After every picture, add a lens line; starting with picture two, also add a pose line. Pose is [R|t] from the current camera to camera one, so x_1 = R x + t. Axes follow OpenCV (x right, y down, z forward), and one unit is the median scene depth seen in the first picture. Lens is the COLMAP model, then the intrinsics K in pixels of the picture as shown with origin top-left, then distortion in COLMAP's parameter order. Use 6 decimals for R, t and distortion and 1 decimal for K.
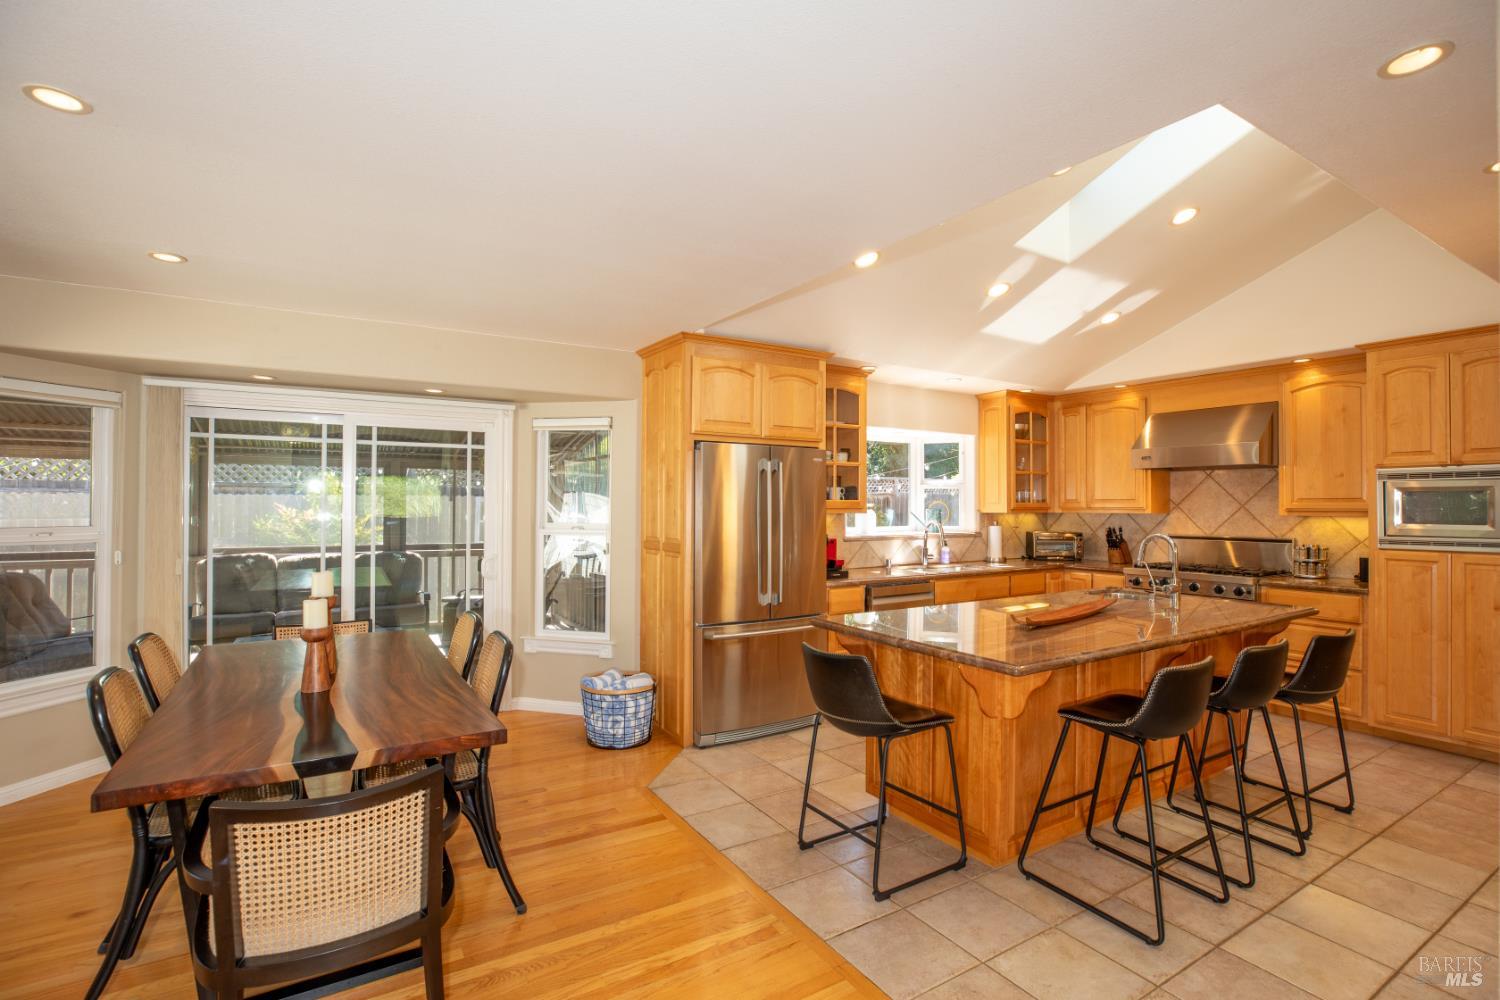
lens RADIAL K [[686.0, 0, 749.7], [0, 686.0, 498.9], [0, 0, 1]] dist [-0.025317, 0.001592]
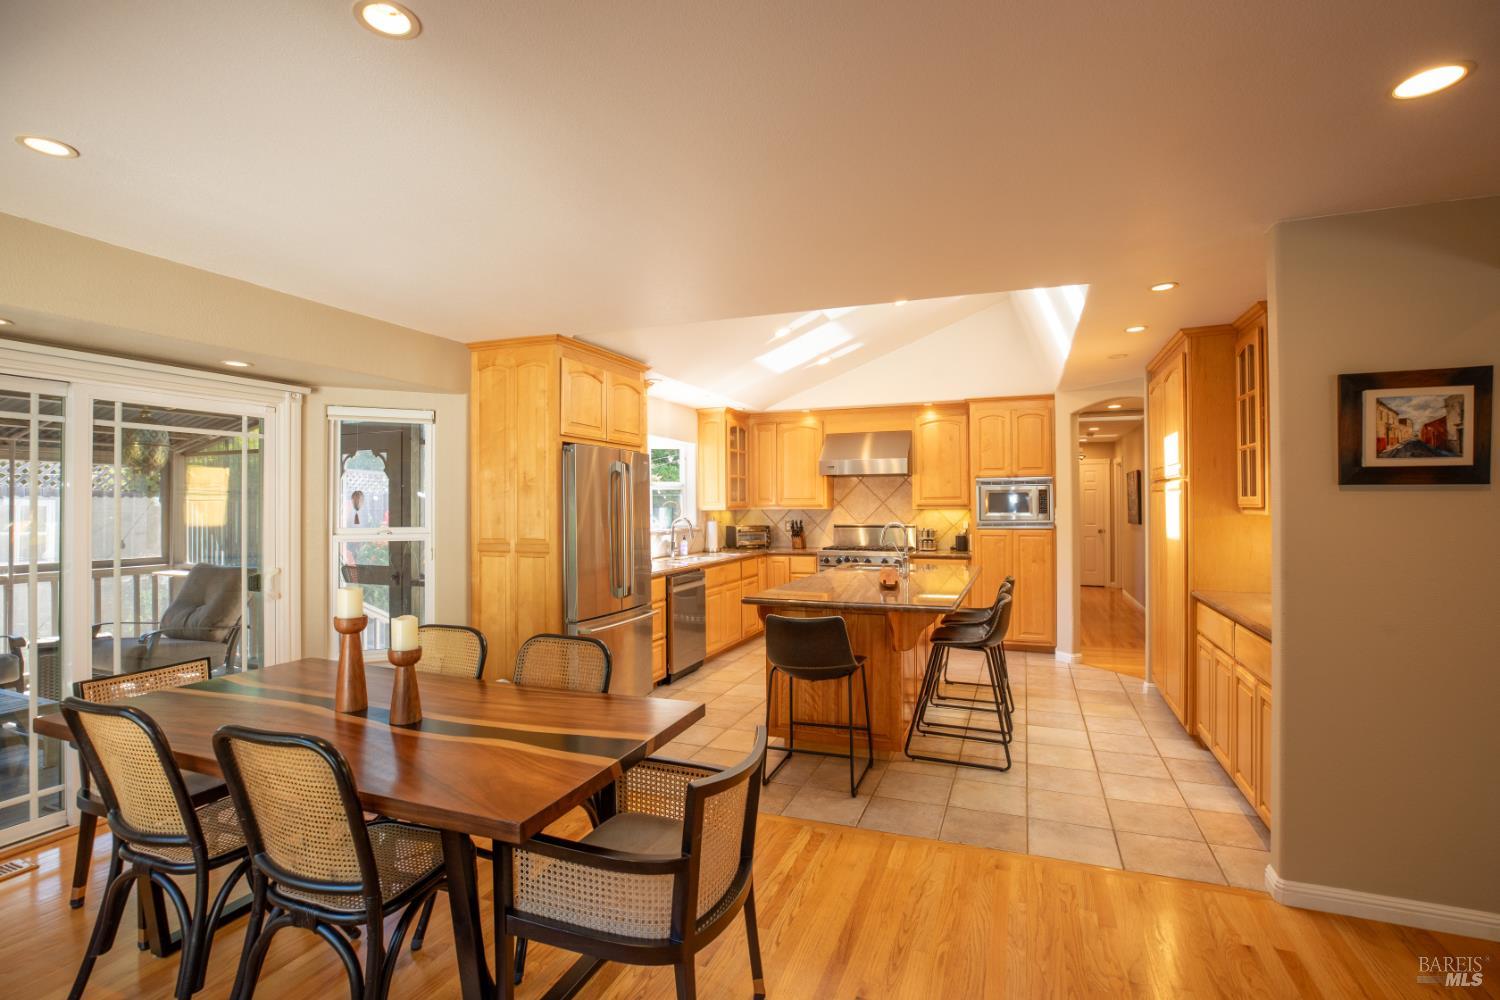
lens RADIAL K [[686.0, 0, 746.4], [0, 686.0, 499.5], [0, 0, 1]] dist [-0.025317, 0.001592]
pose [[0.804268, -0.004616, 0.594249, -0.390086], [0.004395, 0.999989, 0.001820, -0.000033], [-0.594250, 0.001148, 0.804279, 0.020261]]
